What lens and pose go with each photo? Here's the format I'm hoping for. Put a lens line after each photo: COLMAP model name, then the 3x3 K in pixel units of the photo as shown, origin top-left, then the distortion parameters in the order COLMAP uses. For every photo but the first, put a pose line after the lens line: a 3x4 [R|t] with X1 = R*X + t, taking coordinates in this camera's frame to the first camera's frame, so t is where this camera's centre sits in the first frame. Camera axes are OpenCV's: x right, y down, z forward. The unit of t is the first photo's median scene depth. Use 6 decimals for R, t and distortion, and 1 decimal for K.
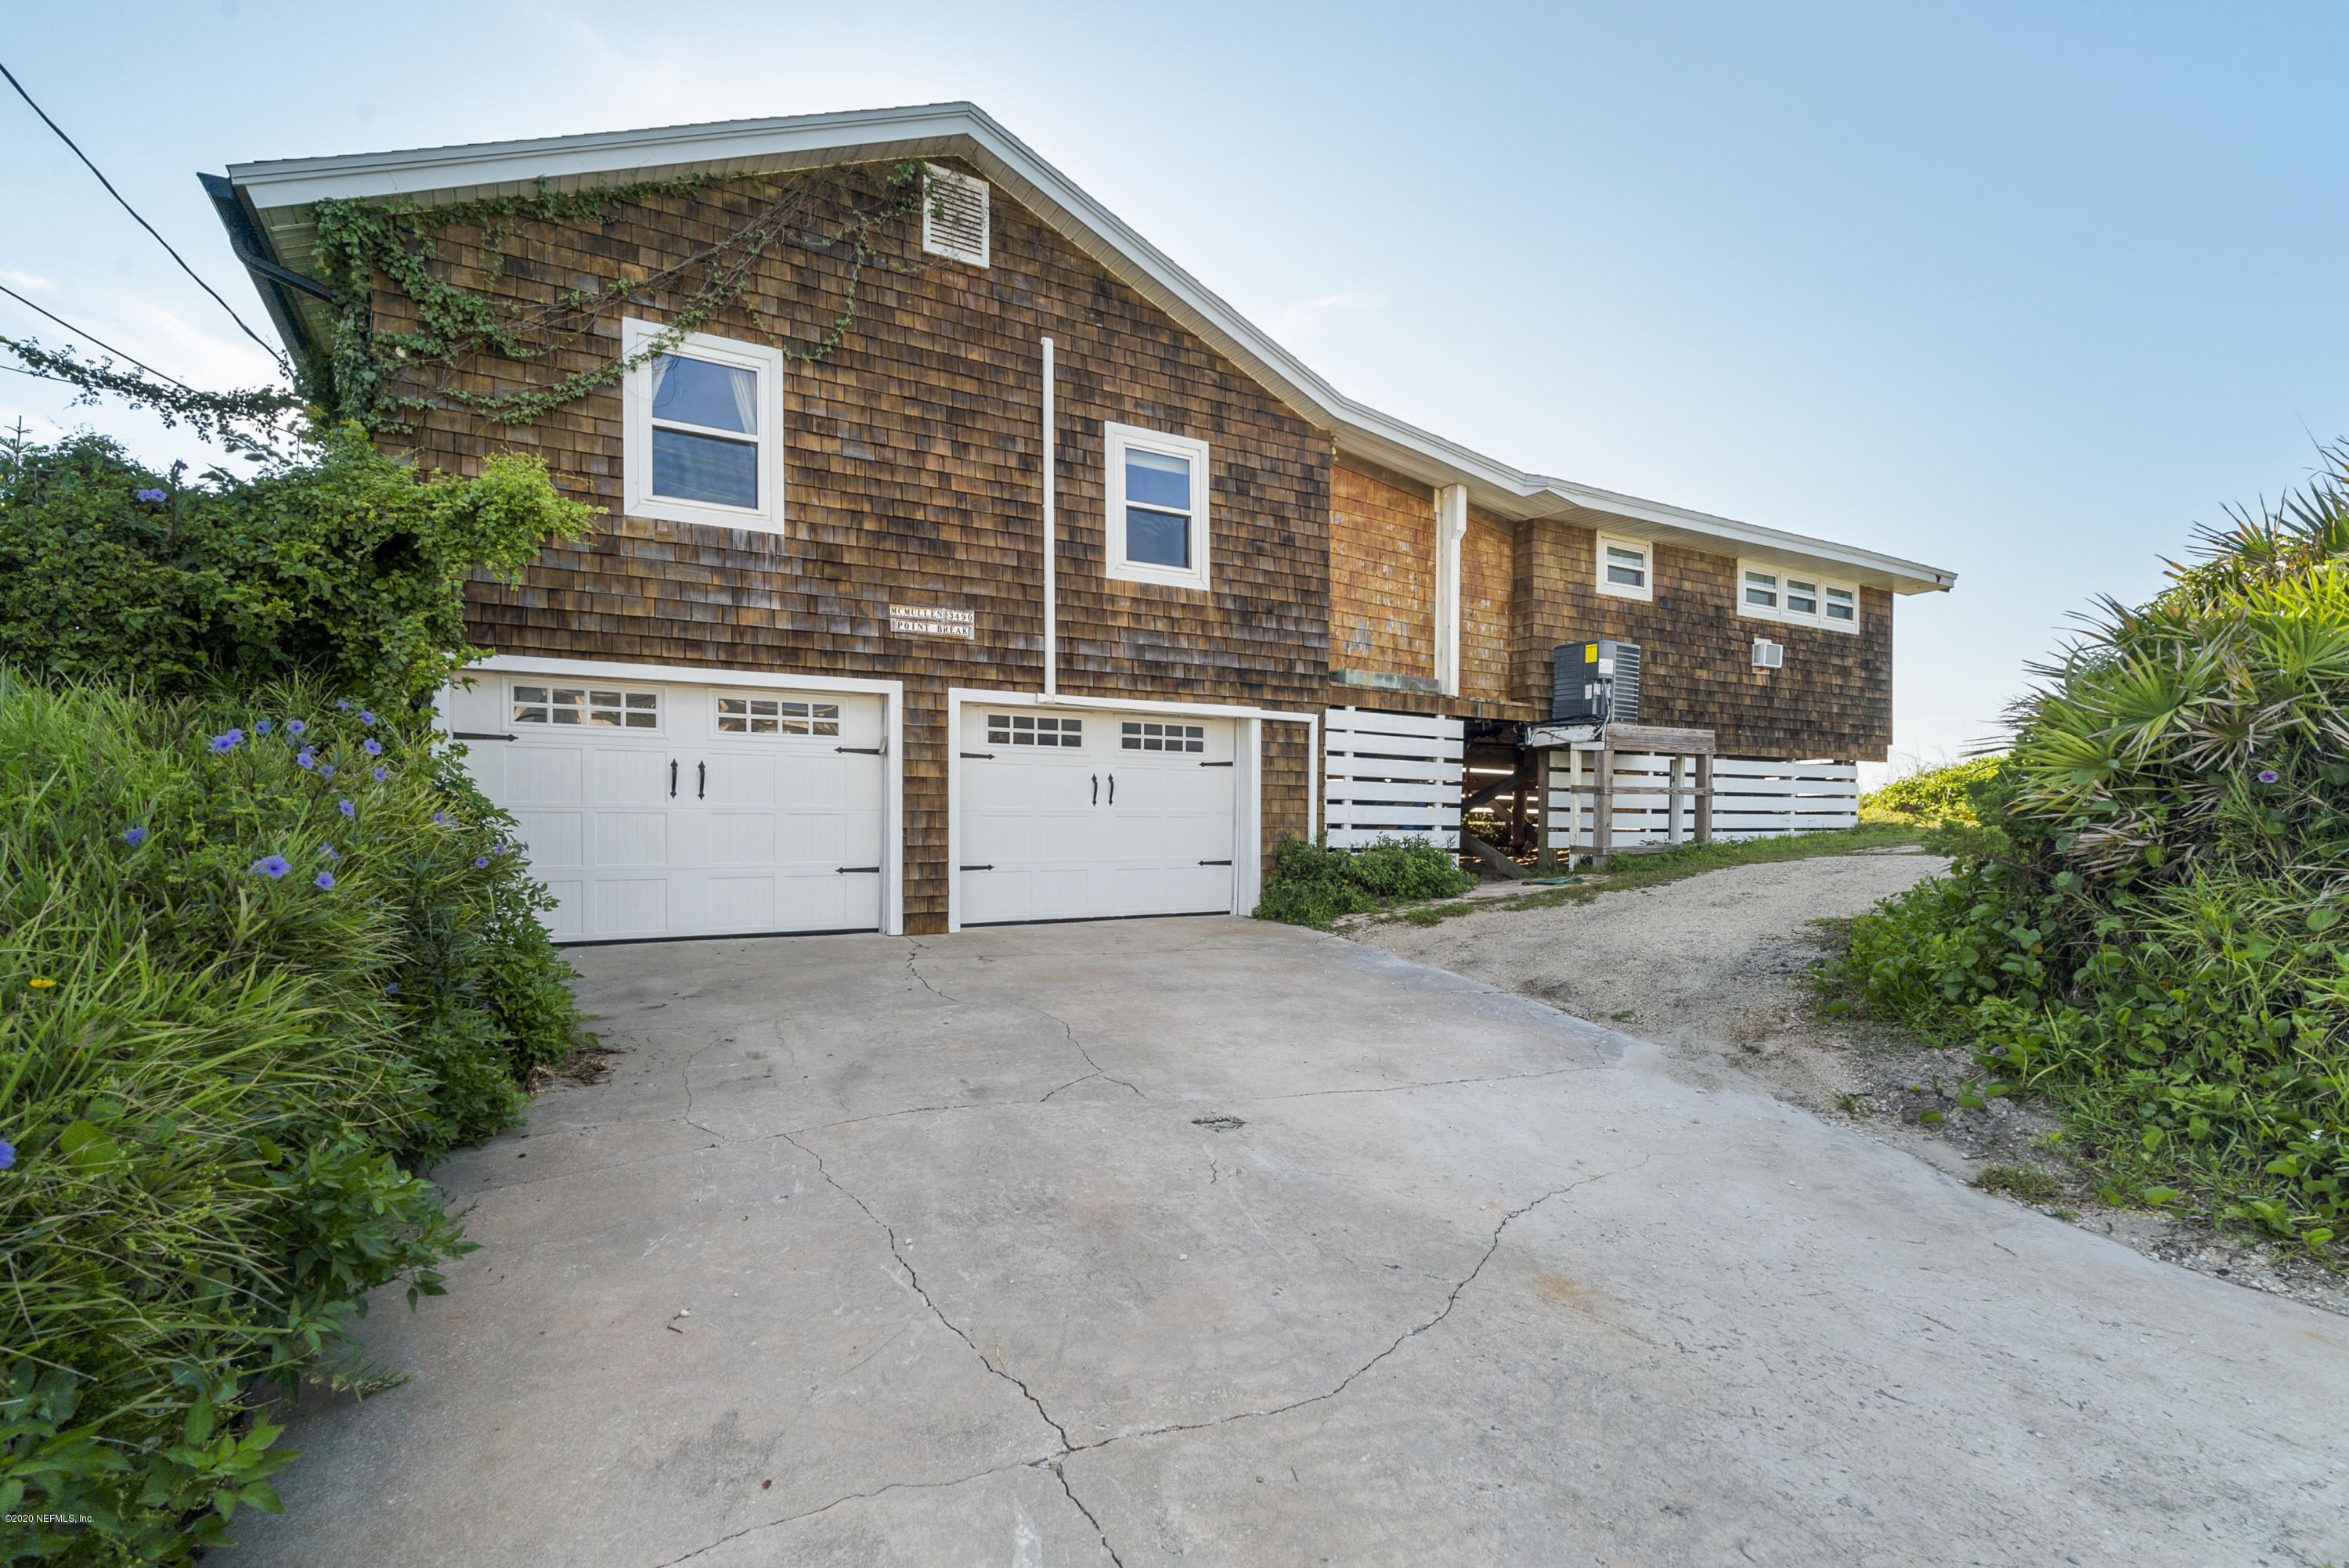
lens RADIAL K [[1089.8, 0, 1174.7], [0, 1089.8, 822.7], [0, 0, 1]] dist [-0.002448, 0.000172]
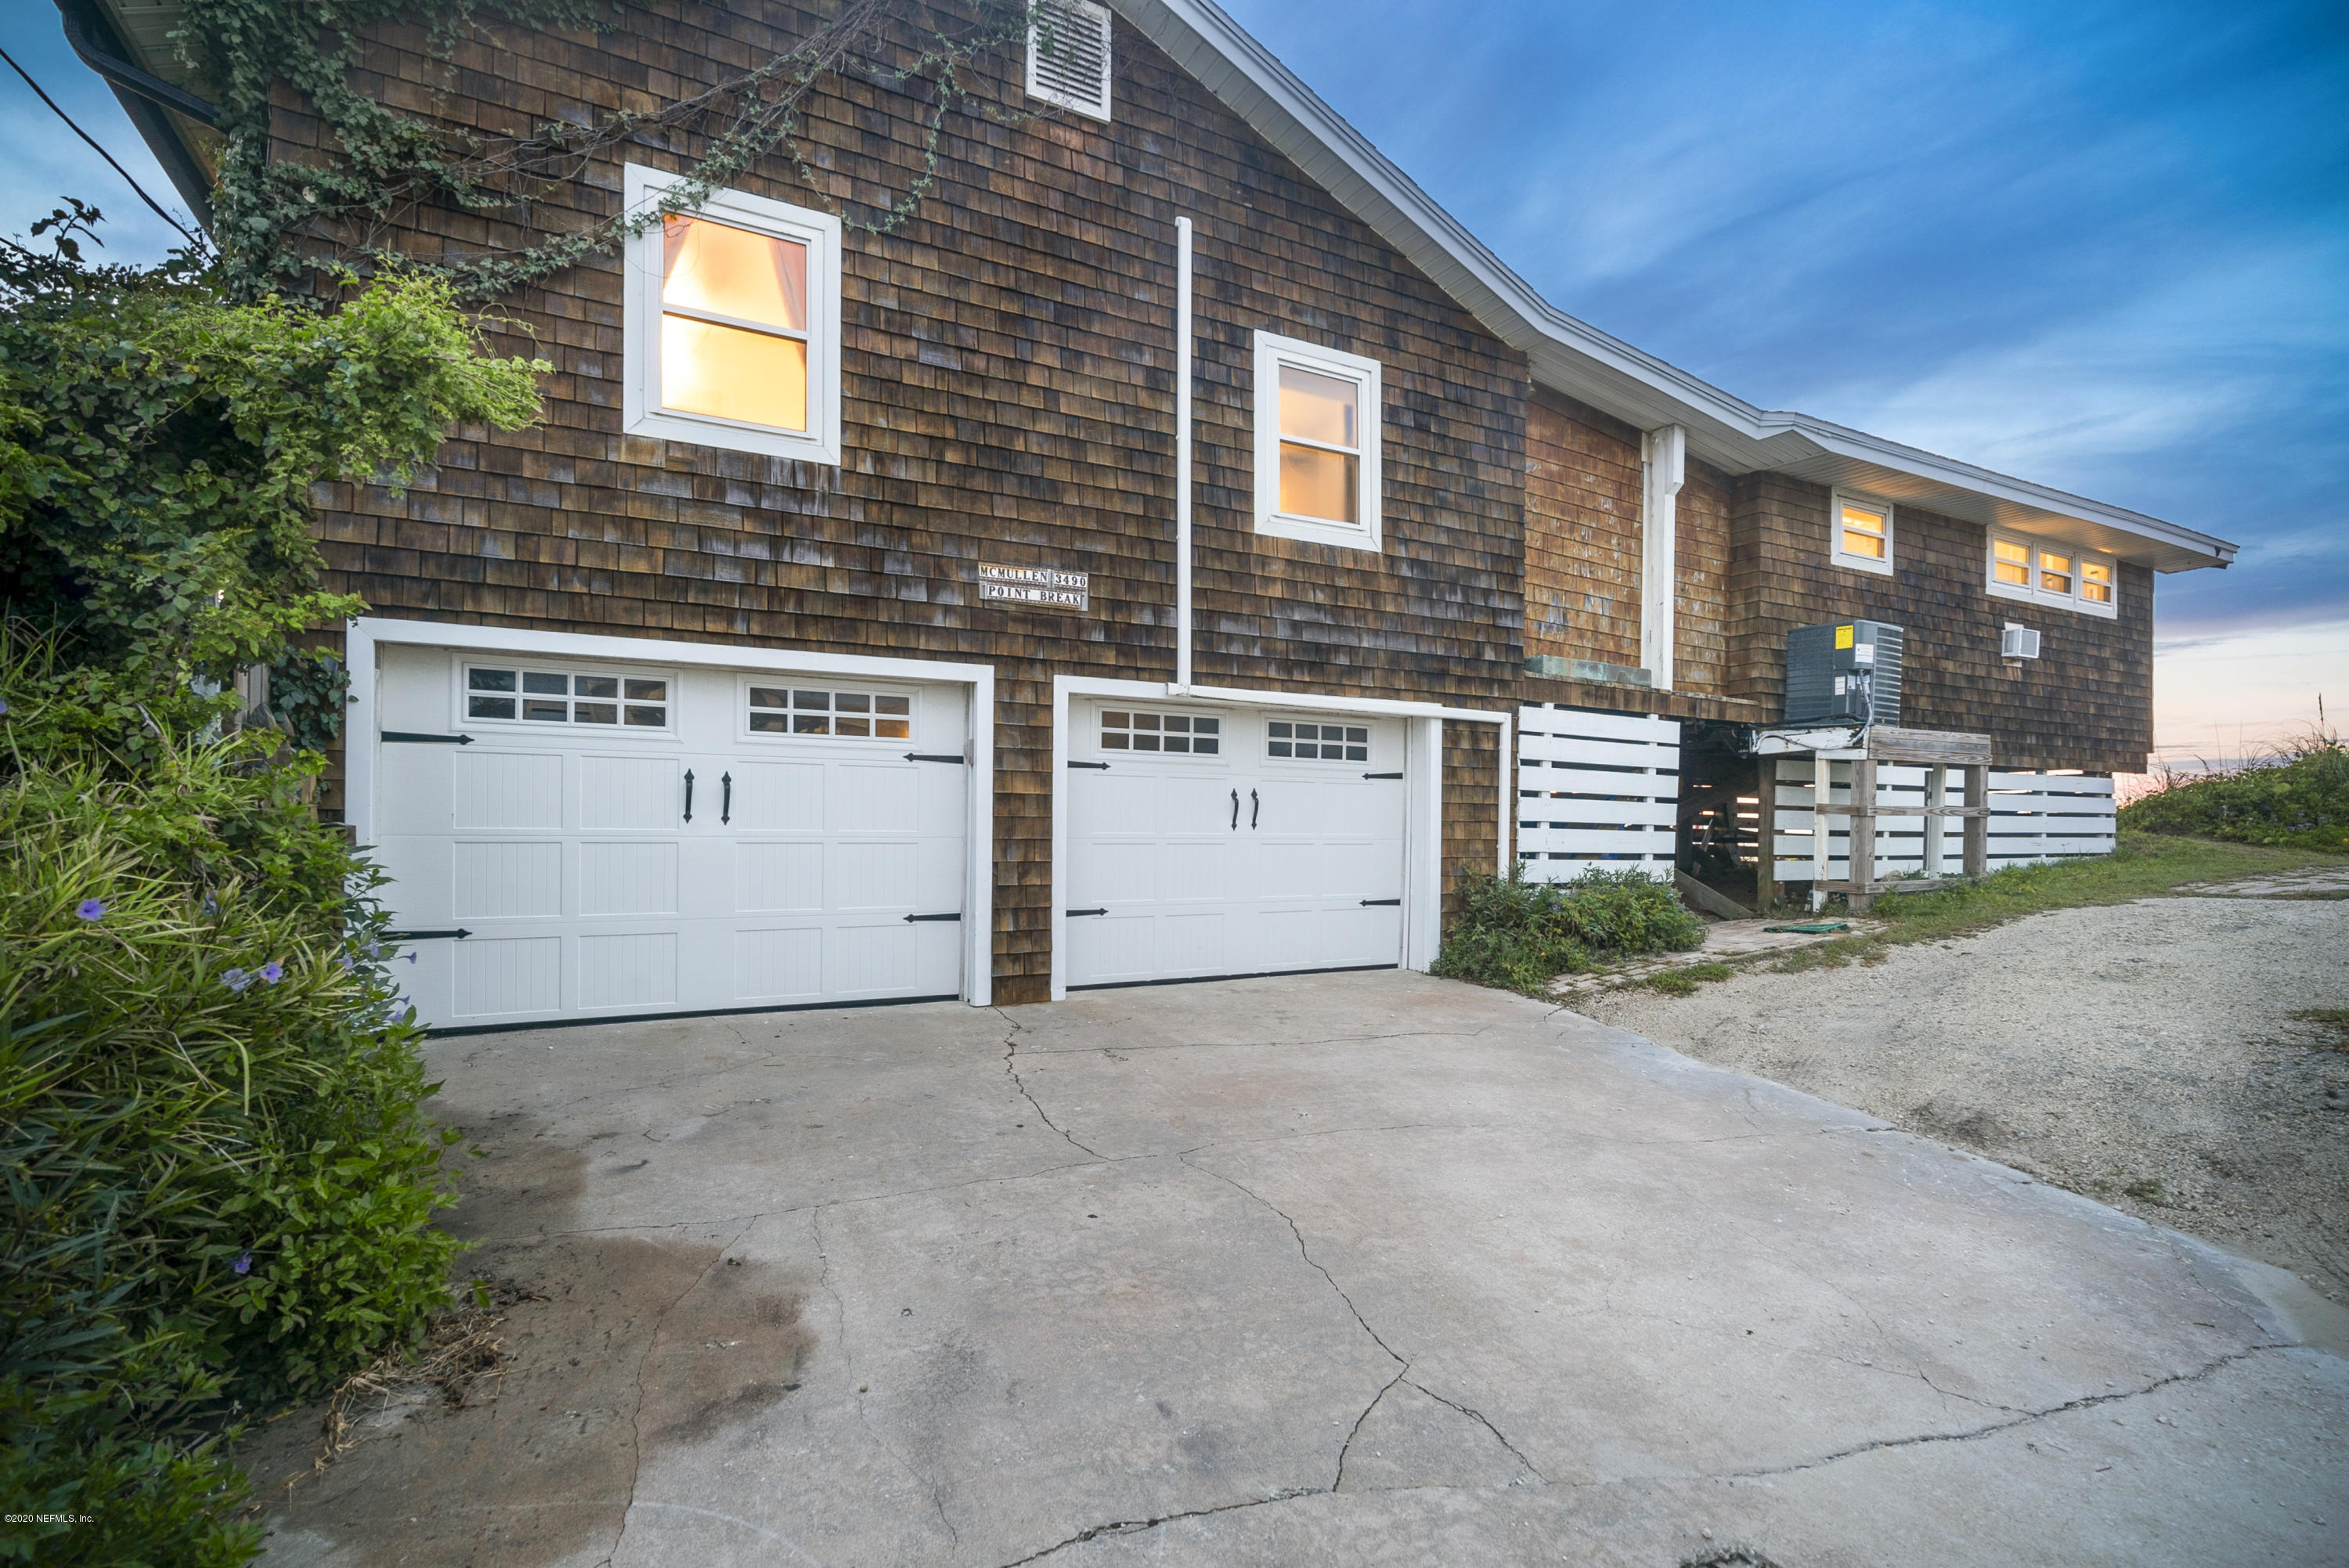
lens RADIAL K [[1091.6, 0, 1174.3], [0, 1091.6, 811.7], [0, 0, 1]] dist [0.001520, -0.000021]
pose [[0.998857, 0.007742, -0.047157, -0.084401], [-0.008258, 0.999908, -0.010746, -0.021085], [0.047070, 0.011123, 0.998830, 0.241659]]
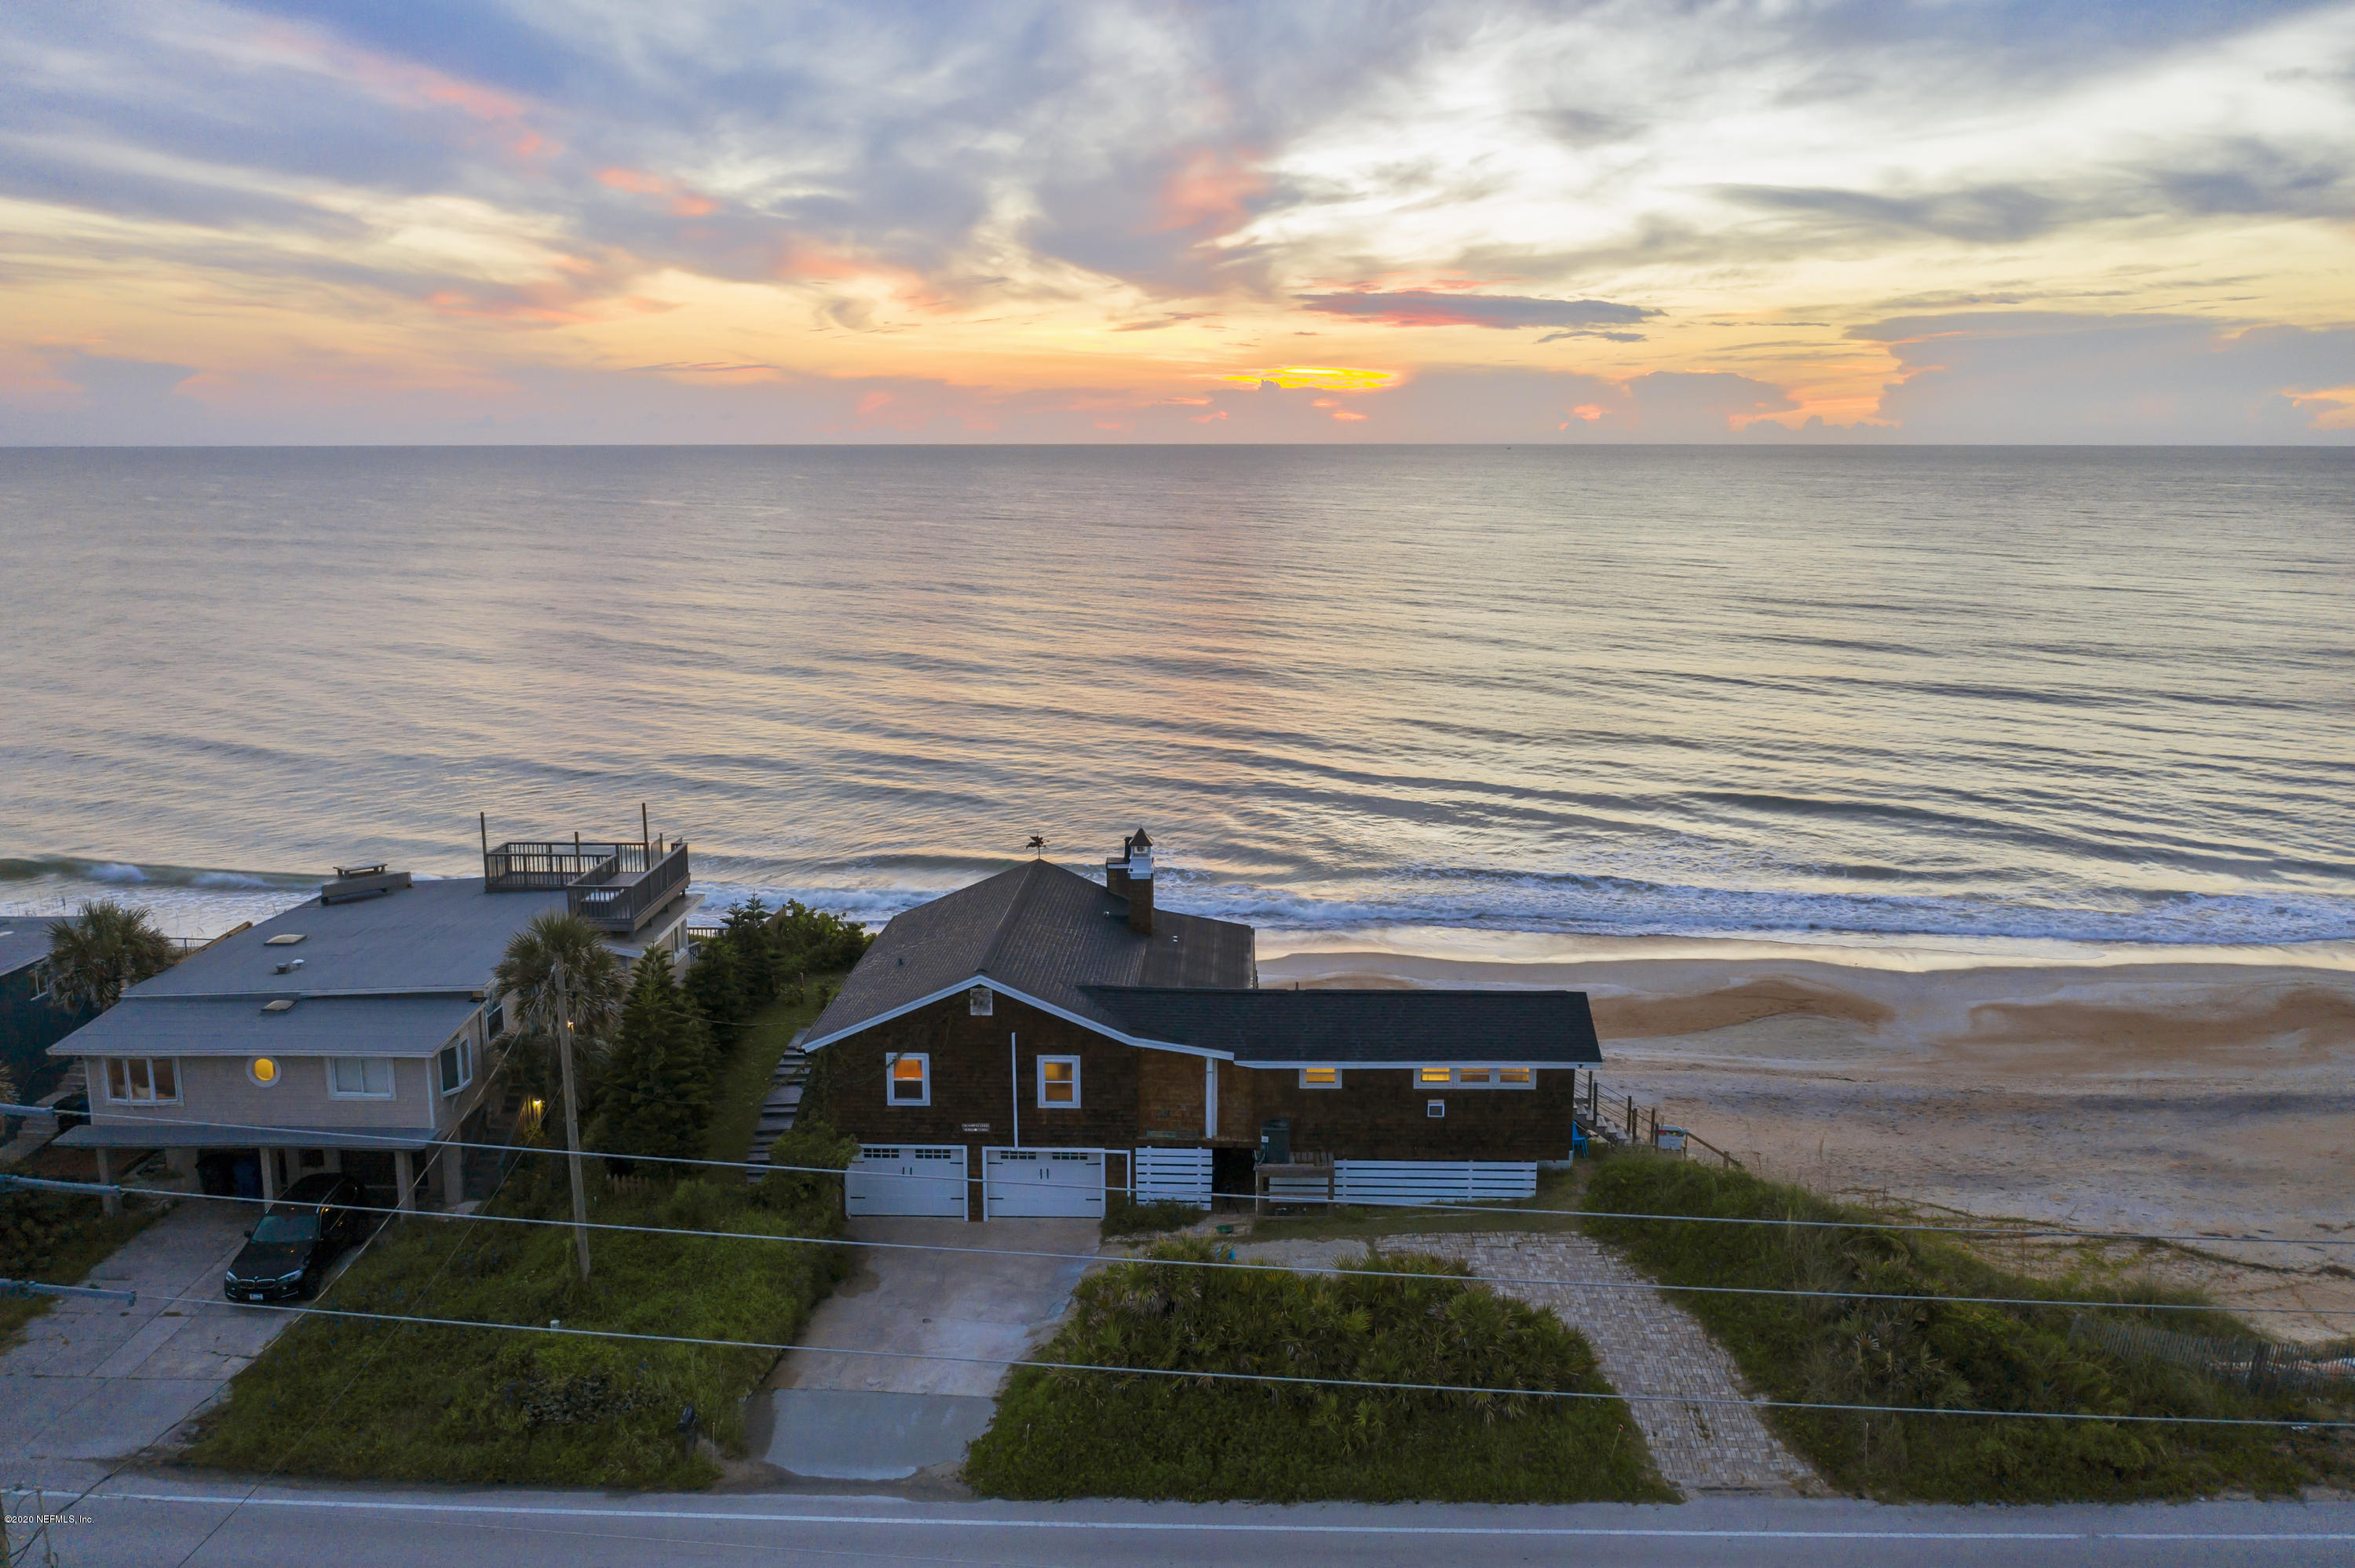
lens RADIAL K [[1875.9, 0, 1177.5], [0, 1875.9, 784.0], [0, 0, 1]] dist [-0.016295, -0.013472]
pose [[0.840078, 0.092640, -0.534496, 2.898098], [-0.001565, 0.985719, 0.168389, -1.962053], [0.542463, -0.140623, 0.828226, -2.855169]]
